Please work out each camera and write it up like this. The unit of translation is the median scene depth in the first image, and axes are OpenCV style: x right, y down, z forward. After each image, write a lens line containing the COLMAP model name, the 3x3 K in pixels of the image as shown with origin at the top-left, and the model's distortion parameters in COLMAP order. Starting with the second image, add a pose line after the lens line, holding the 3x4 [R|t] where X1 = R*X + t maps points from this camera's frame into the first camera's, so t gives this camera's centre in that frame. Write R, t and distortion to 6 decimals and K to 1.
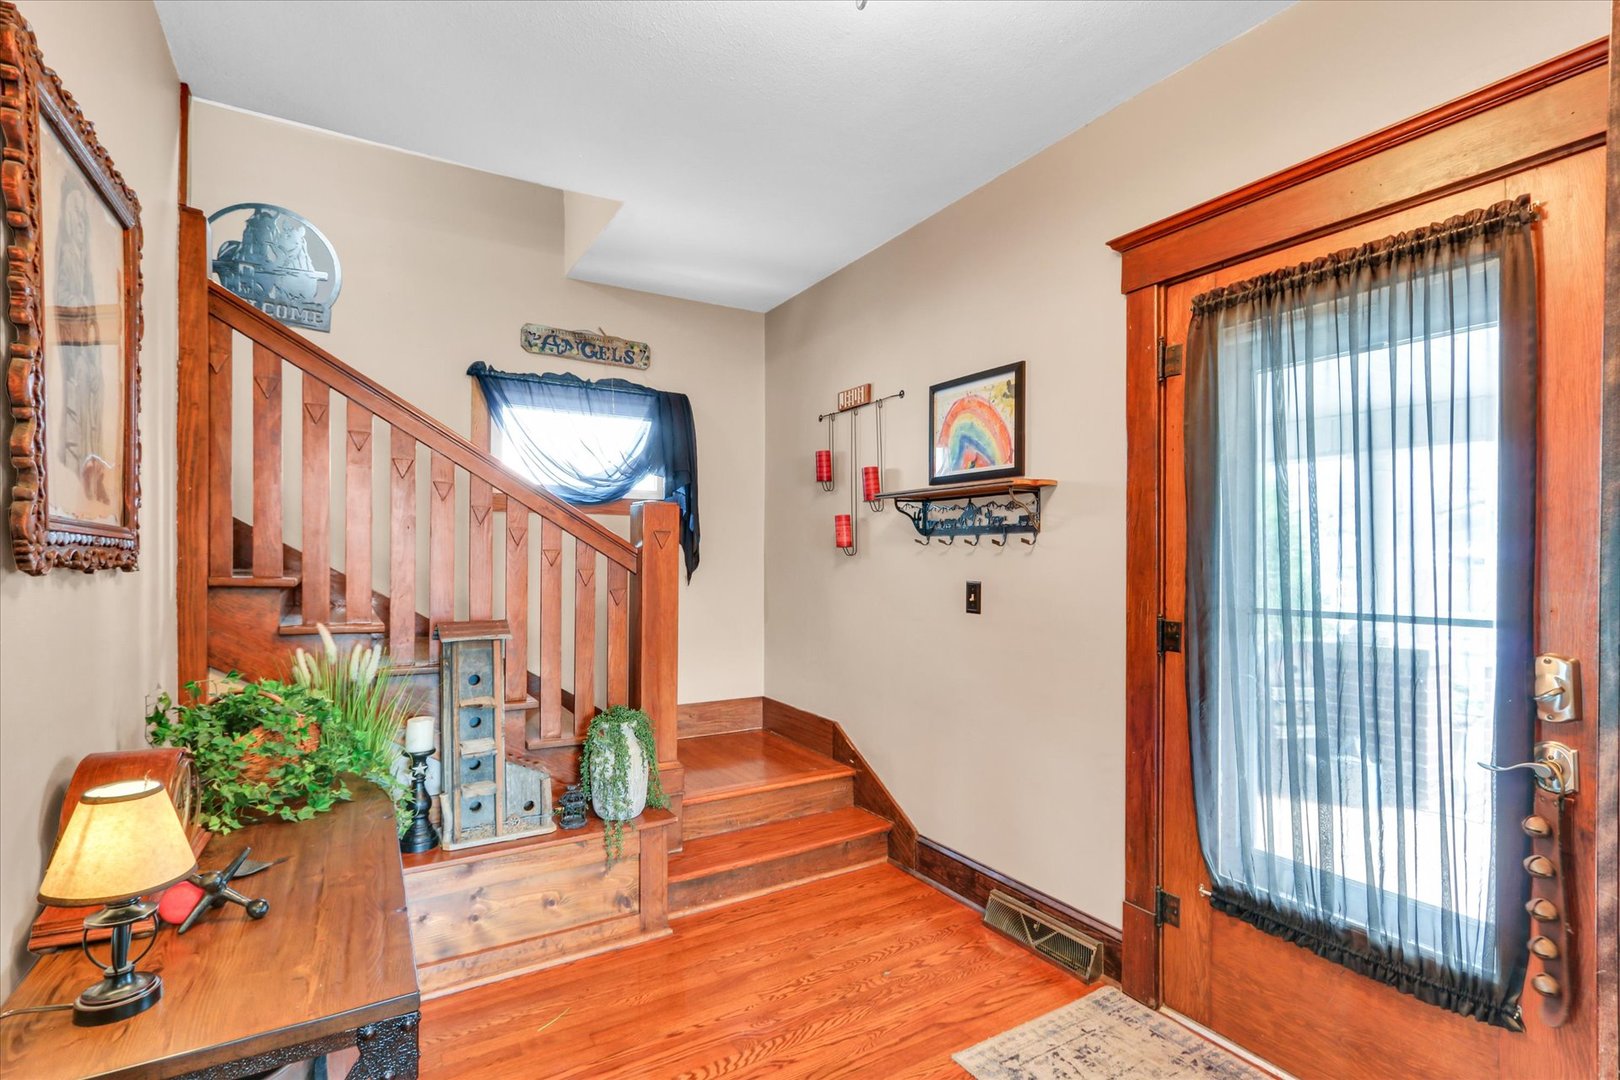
lens RADIAL K [[754.9, 0, 795.5], [0, 754.9, 567.7], [0, 0, 1]] dist [0.000240, 0.003487]
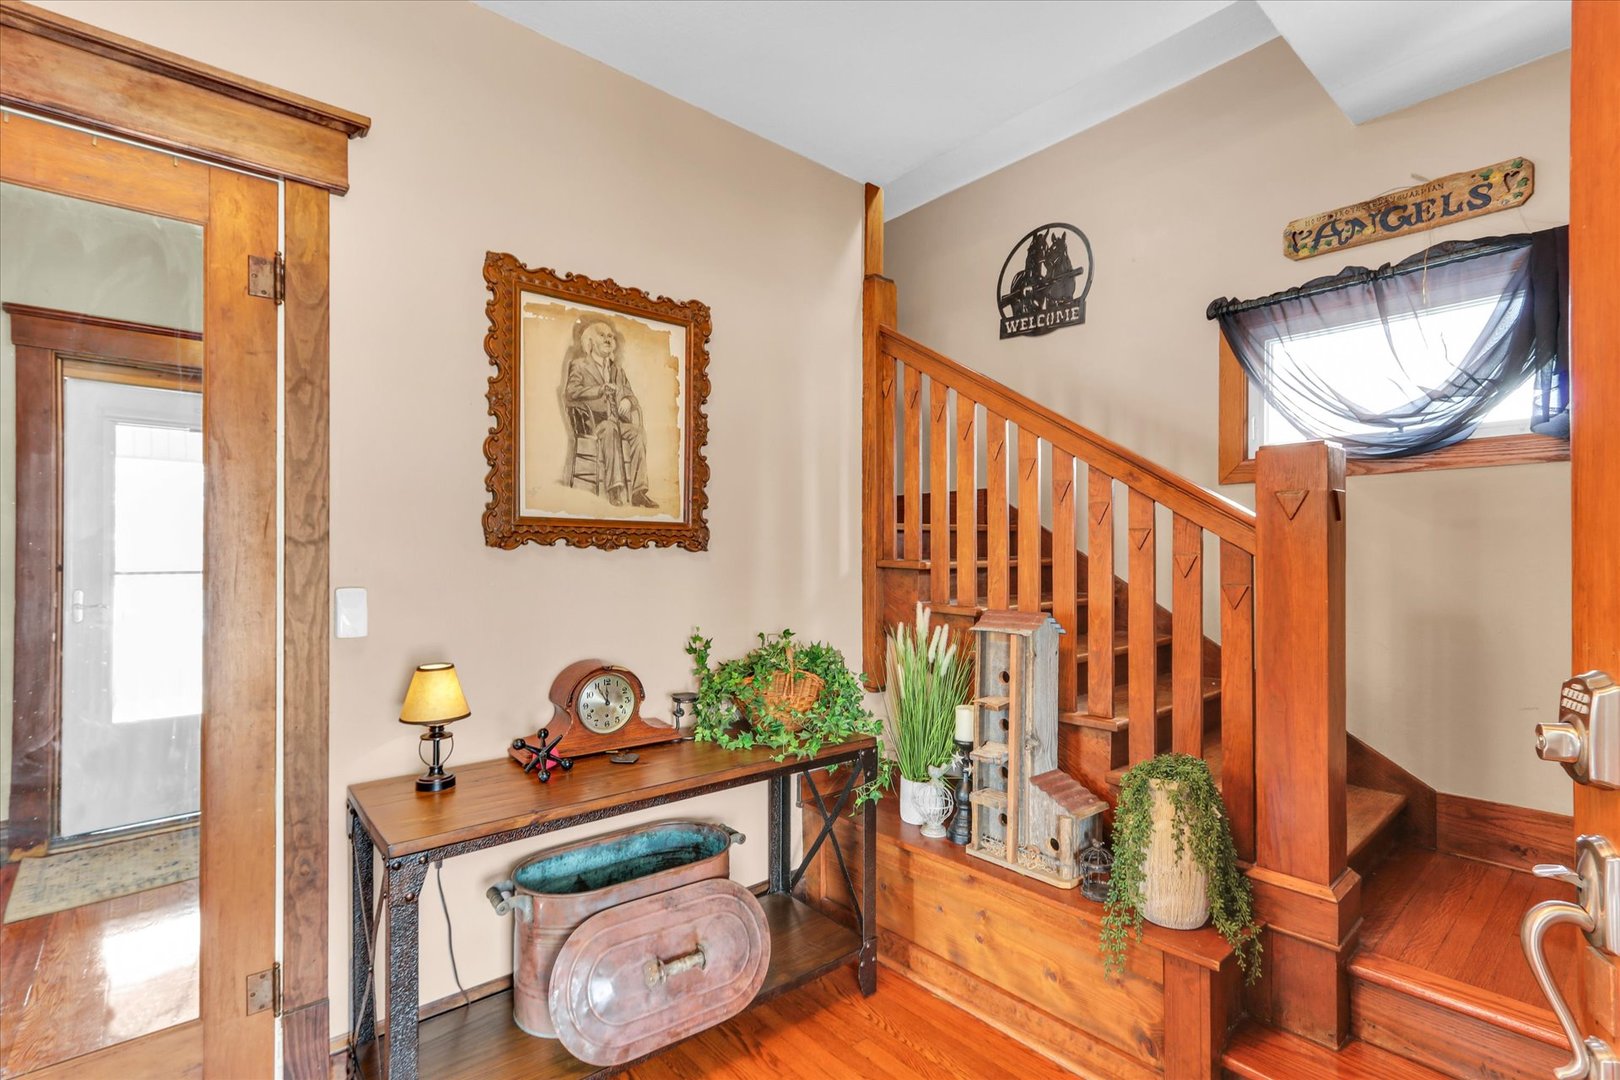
lens RADIAL K [[754.9, 0, 817.3], [0, 754.9, 548.1], [0, 0, 1]] dist [0.000240, 0.003487]
pose [[0.185966, -0.011551, -0.982488, 0.317961], [-0.008693, 0.999872, -0.013401, 0.008370], [0.982518, 0.011033, 0.185842, 0.473121]]
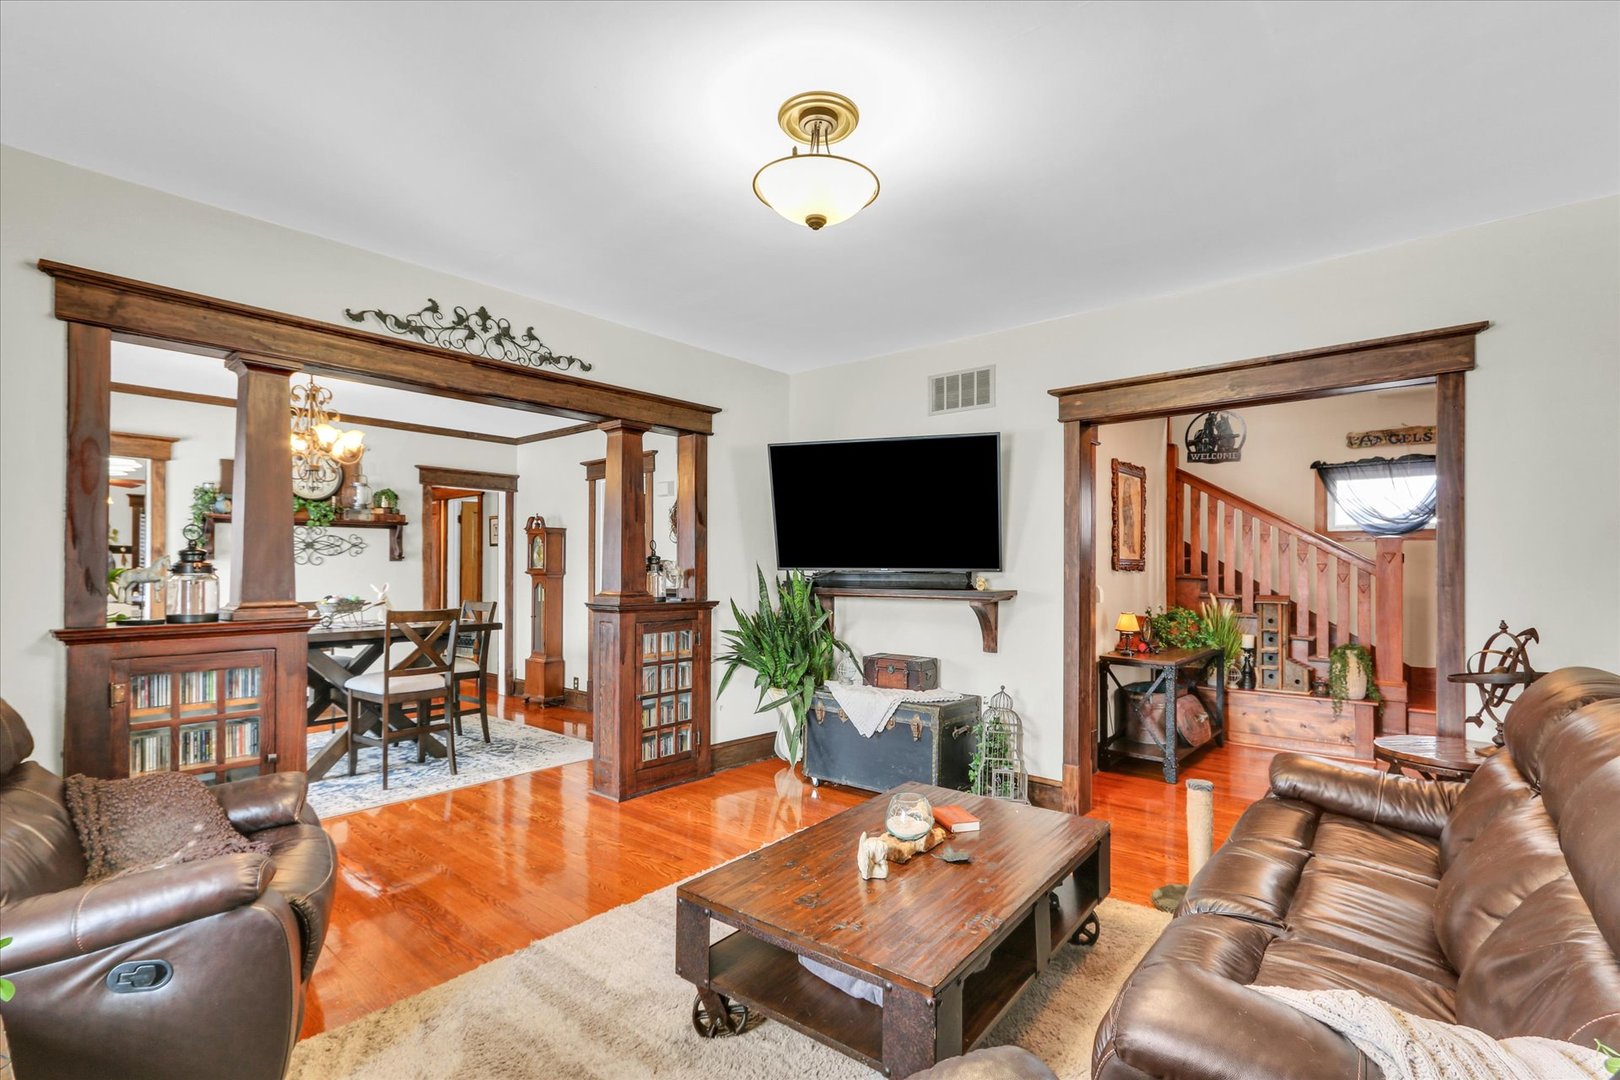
lens RADIAL K [[754.9, 0, 807.8], [0, 754.9, 551.5], [0, 0, 1]] dist [0.000240, 0.003487]
pose [[0.327467, -0.020344, -0.944643, 0.993651], [-0.012498, 0.999587, -0.025860, 0.010992], [0.944780, 0.020274, 0.327078, -0.839165]]
